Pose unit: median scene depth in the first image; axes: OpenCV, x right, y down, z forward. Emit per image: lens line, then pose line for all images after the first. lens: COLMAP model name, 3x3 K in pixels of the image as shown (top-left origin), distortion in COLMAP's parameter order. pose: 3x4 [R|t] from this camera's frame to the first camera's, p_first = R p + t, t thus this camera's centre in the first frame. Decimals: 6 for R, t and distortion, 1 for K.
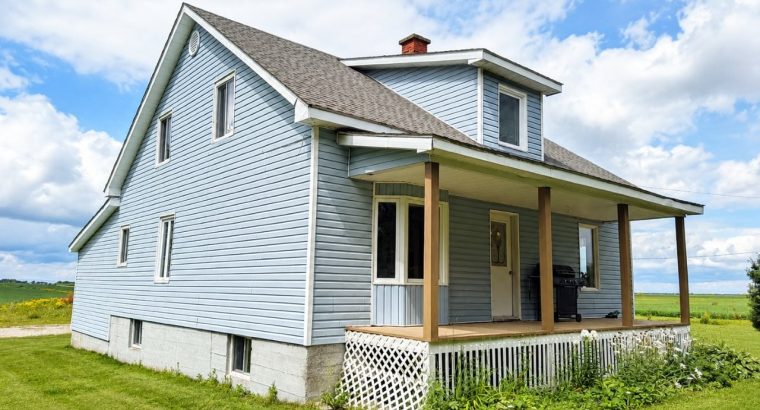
lens RADIAL K [[561.4, 0, 366.2], [0, 561.4, 206.1], [0, 0, 1]] dist [0.001255, 0.000017]
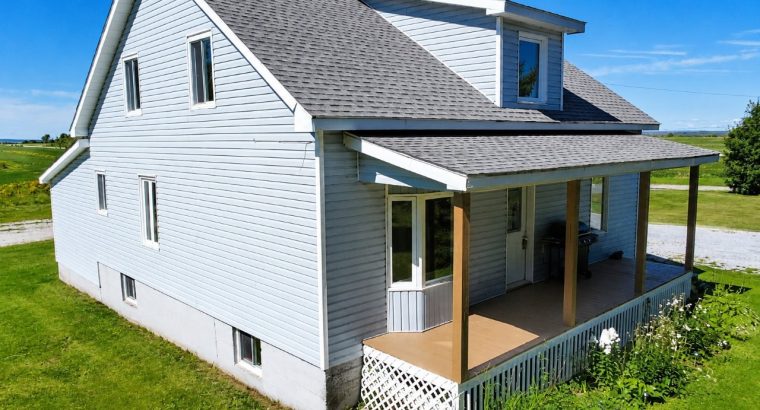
lens RADIAL K [[564.5, 0, 380.0], [0, 564.5, 205.0], [0, 0, 1]] dist [-0.033856, -0.003527]
pose [[0.997378, -0.041219, 0.059480, -0.045995], [0.024177, 0.964496, 0.262987, -0.214654], [-0.068208, -0.260859, 0.962964, 0.121121]]
